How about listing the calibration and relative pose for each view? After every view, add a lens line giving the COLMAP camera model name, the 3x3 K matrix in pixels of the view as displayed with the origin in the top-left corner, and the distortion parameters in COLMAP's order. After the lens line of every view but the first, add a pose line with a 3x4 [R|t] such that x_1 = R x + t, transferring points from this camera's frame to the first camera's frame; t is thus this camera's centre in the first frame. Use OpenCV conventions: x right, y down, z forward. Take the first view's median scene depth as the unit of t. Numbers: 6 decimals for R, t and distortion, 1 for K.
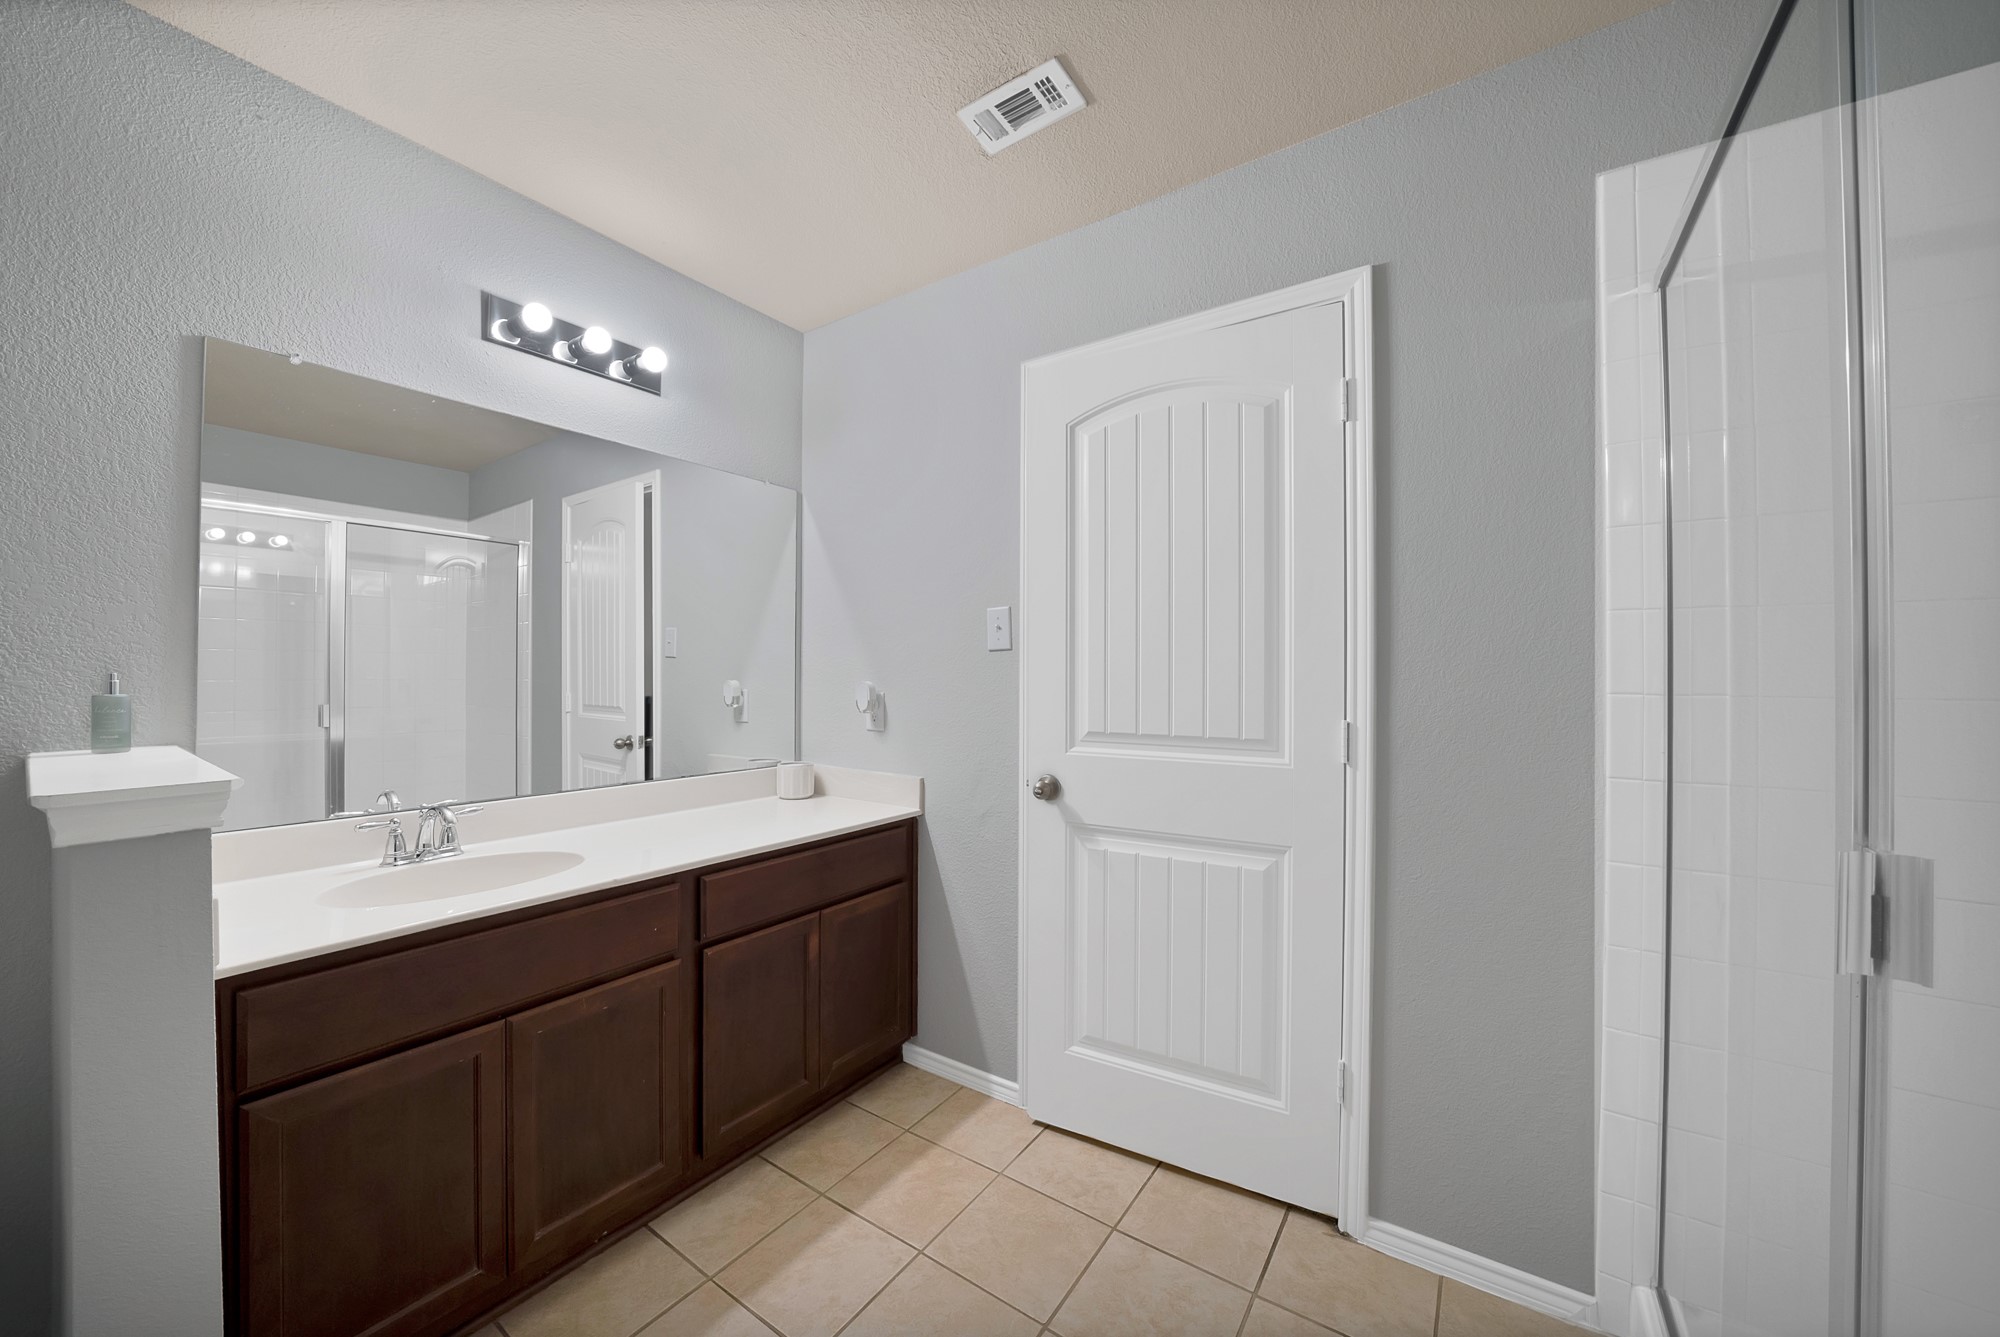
lens RADIAL K [[728.5, 0, 989.8], [0, 728.5, 670.7], [0, 0, 1]] dist [-0.029761, 0.004028]
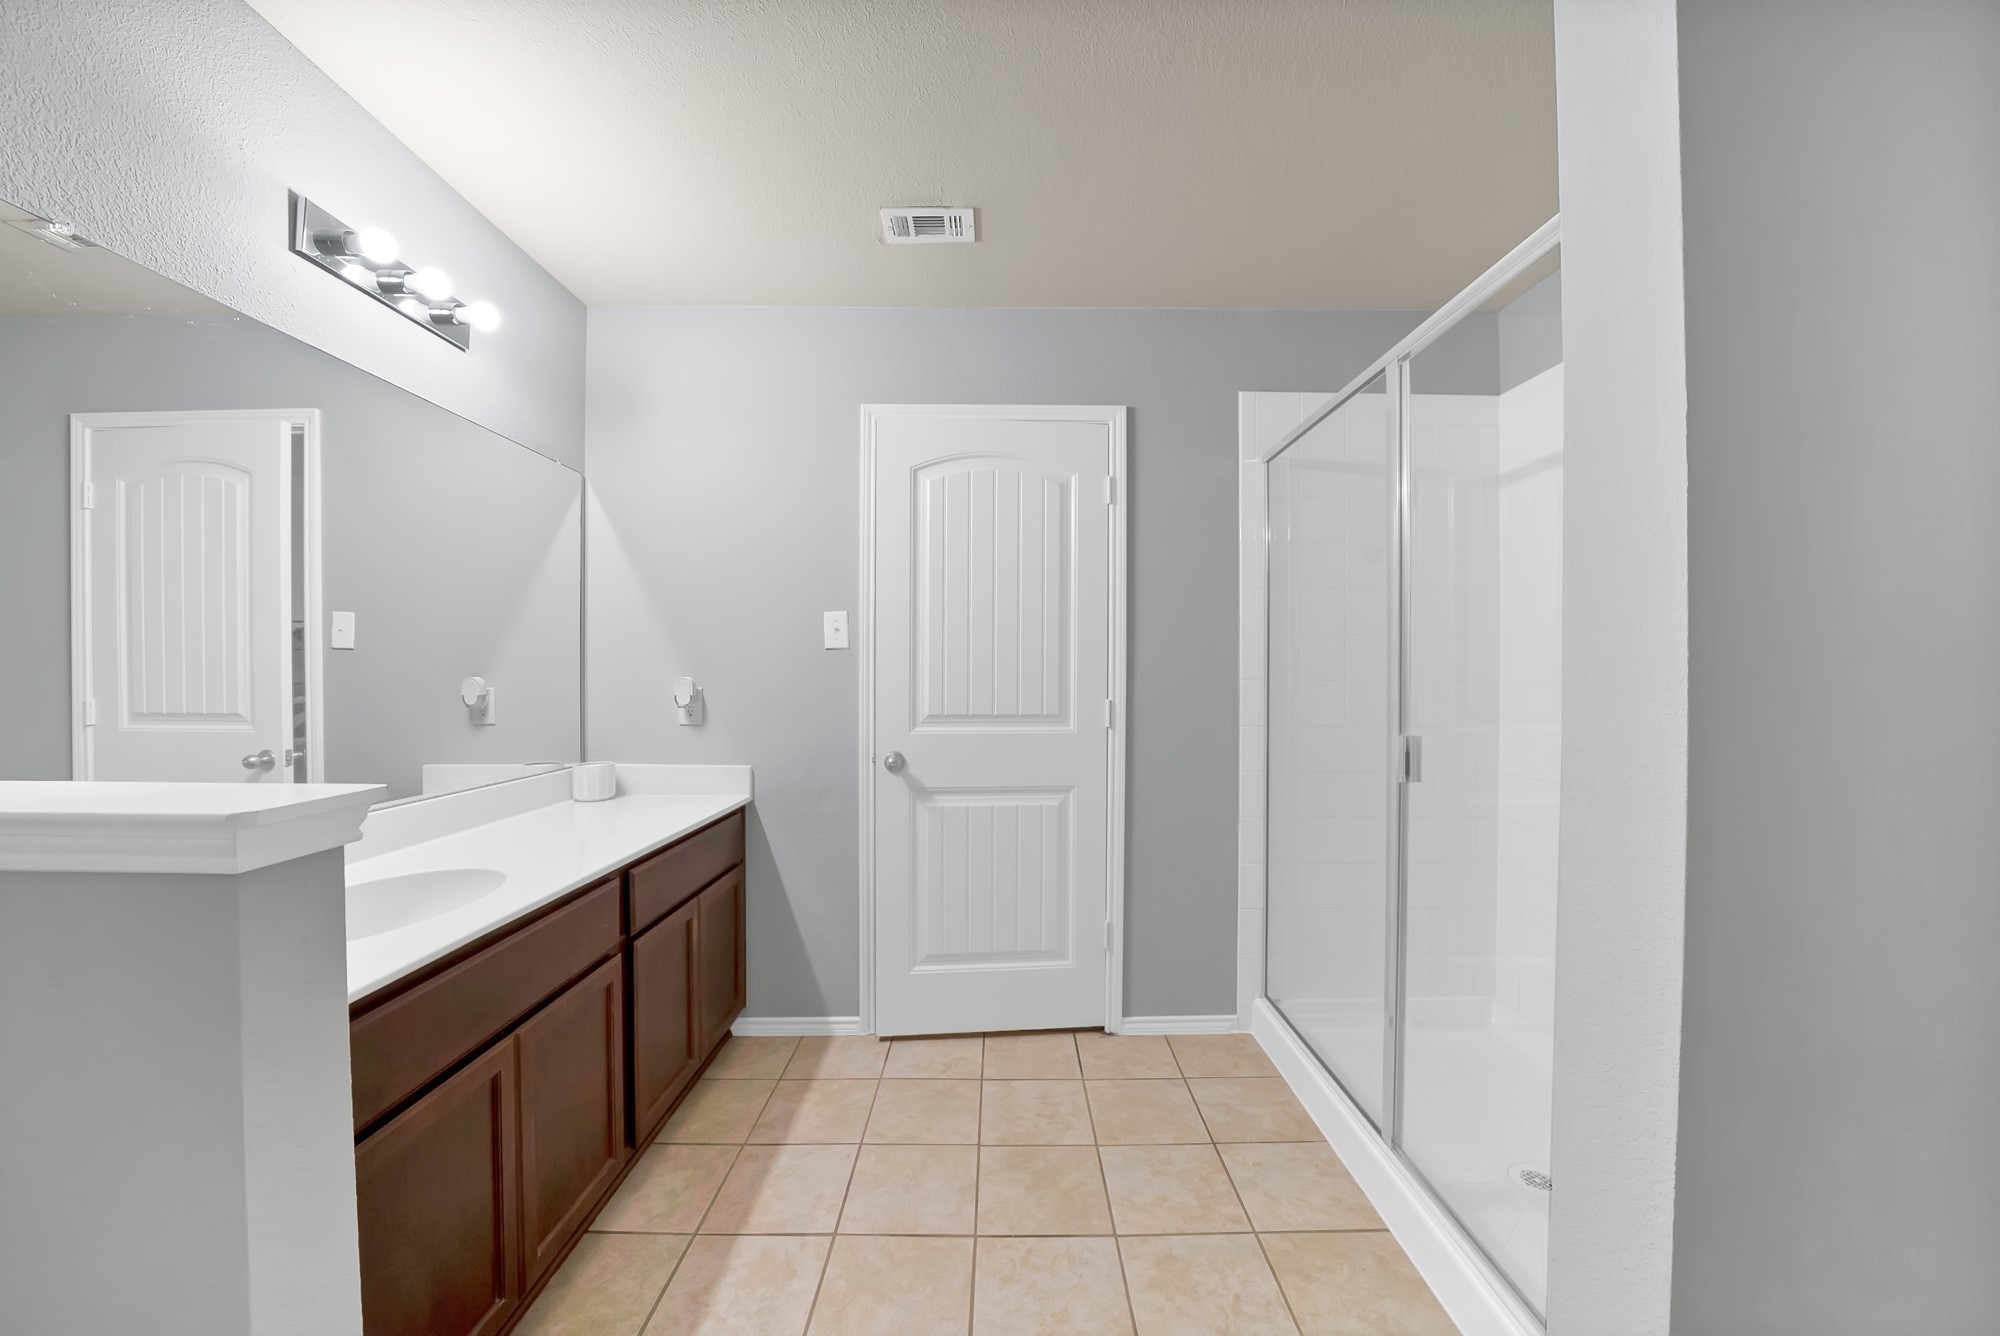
lens RADIAL K [[725.9, 0, 1007.1], [0, 725.9, 676.2], [0, 0, 1]] dist [-0.030637, 0.003331]
pose [[0.809907, -0.004980, 0.586537, -0.527049], [-0.002256, 0.999930, 0.011606, 0.001704], [-0.586554, -0.010723, 0.809839, -0.108186]]
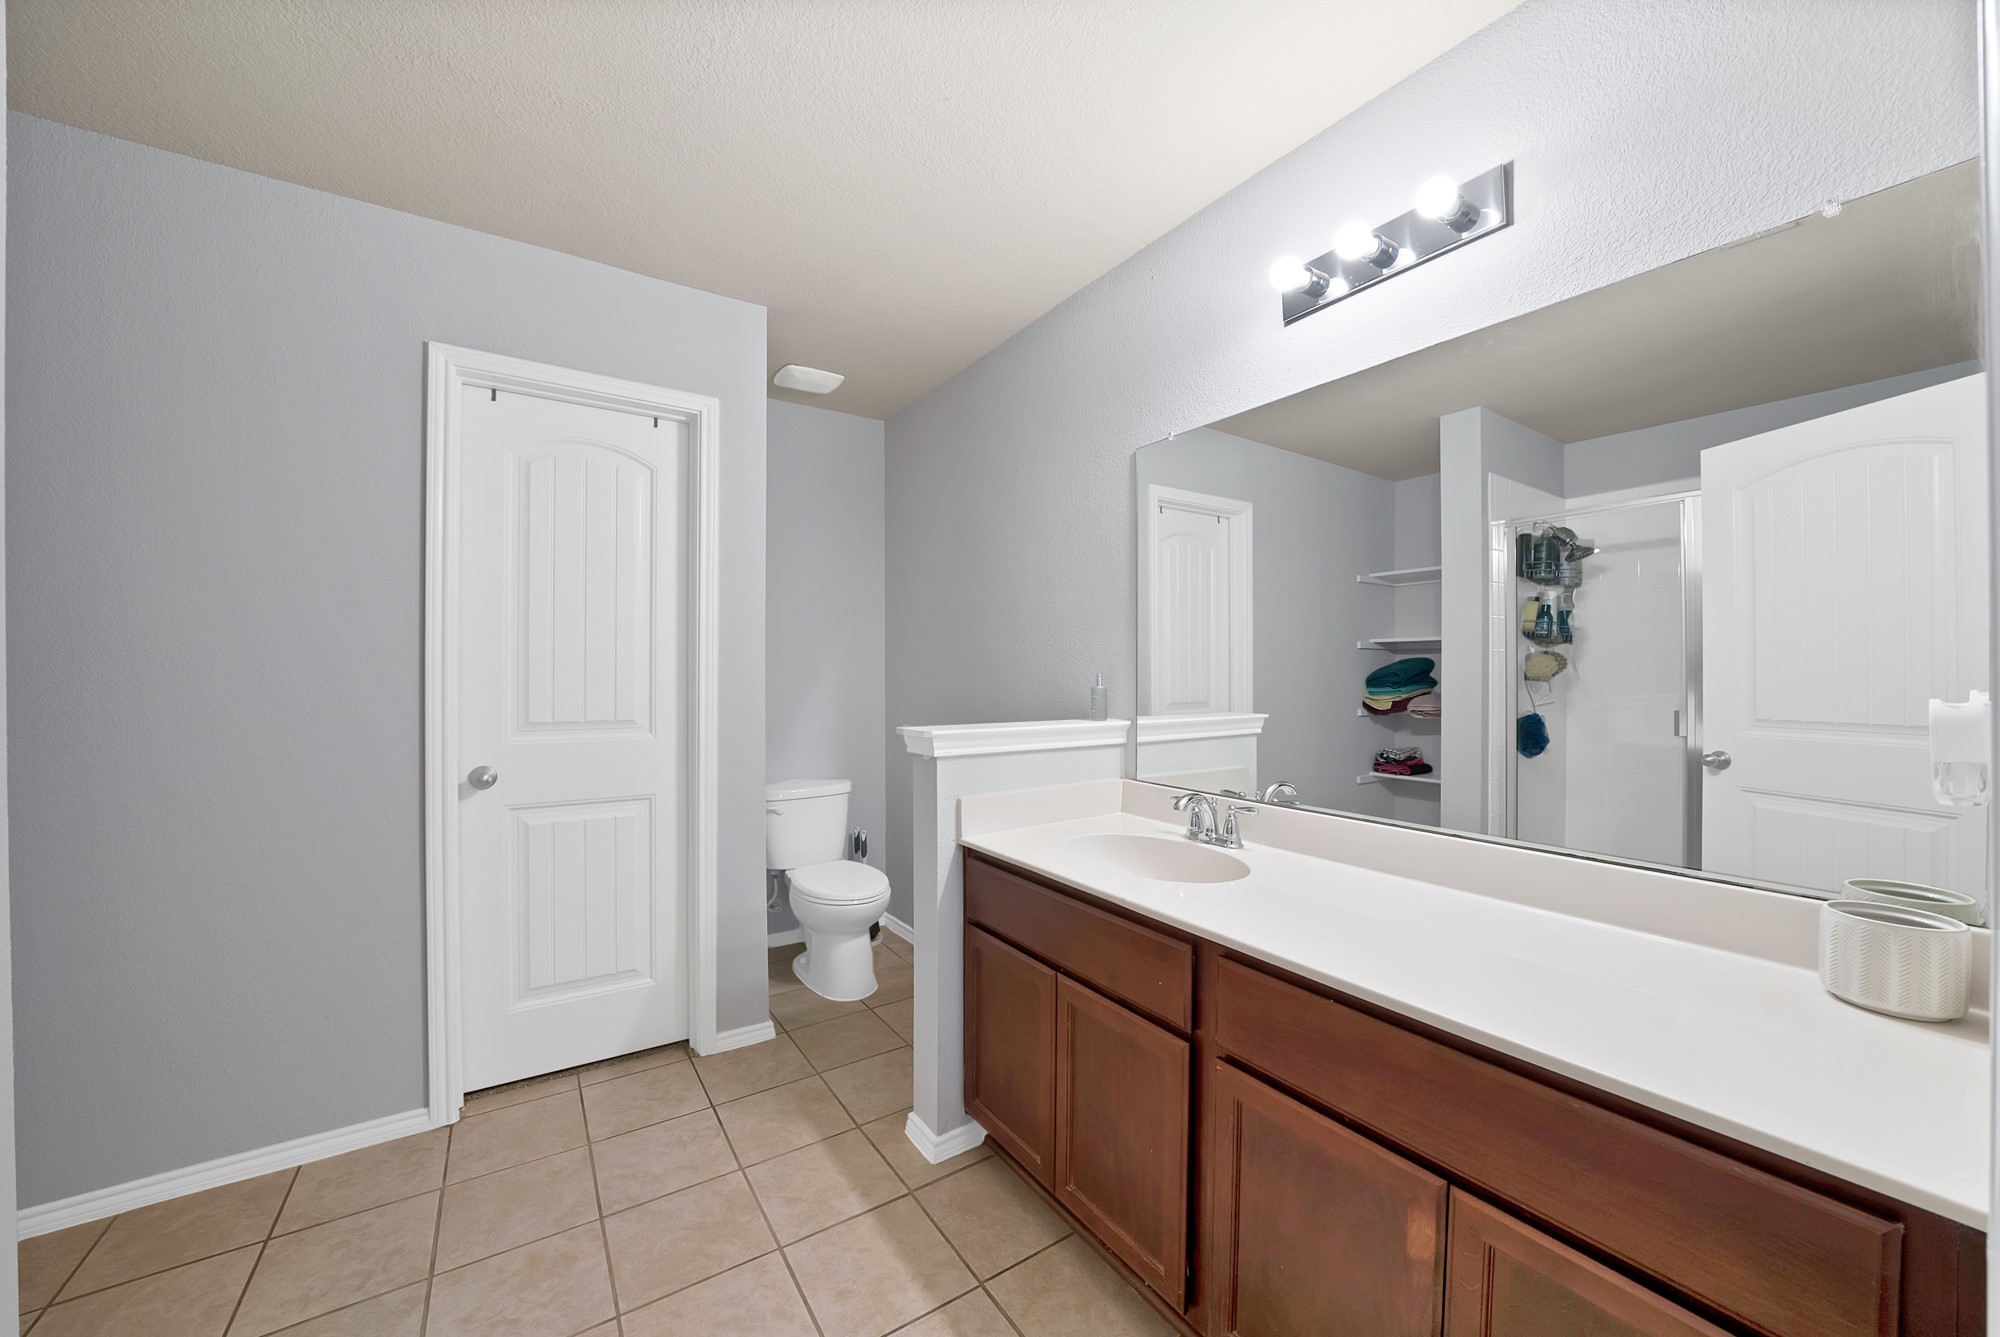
lens RADIAL K [[725.9, 0, 1007.1], [0, 725.9, 676.7], [0, 0, 1]] dist [-0.030637, 0.003331]
pose [[-0.364614, 0.001730, -0.931157, 0.320577], [-0.000149, 0.999998, 0.001916, 0.007049], [0.931159, 0.000837, -0.364613, 1.000350]]
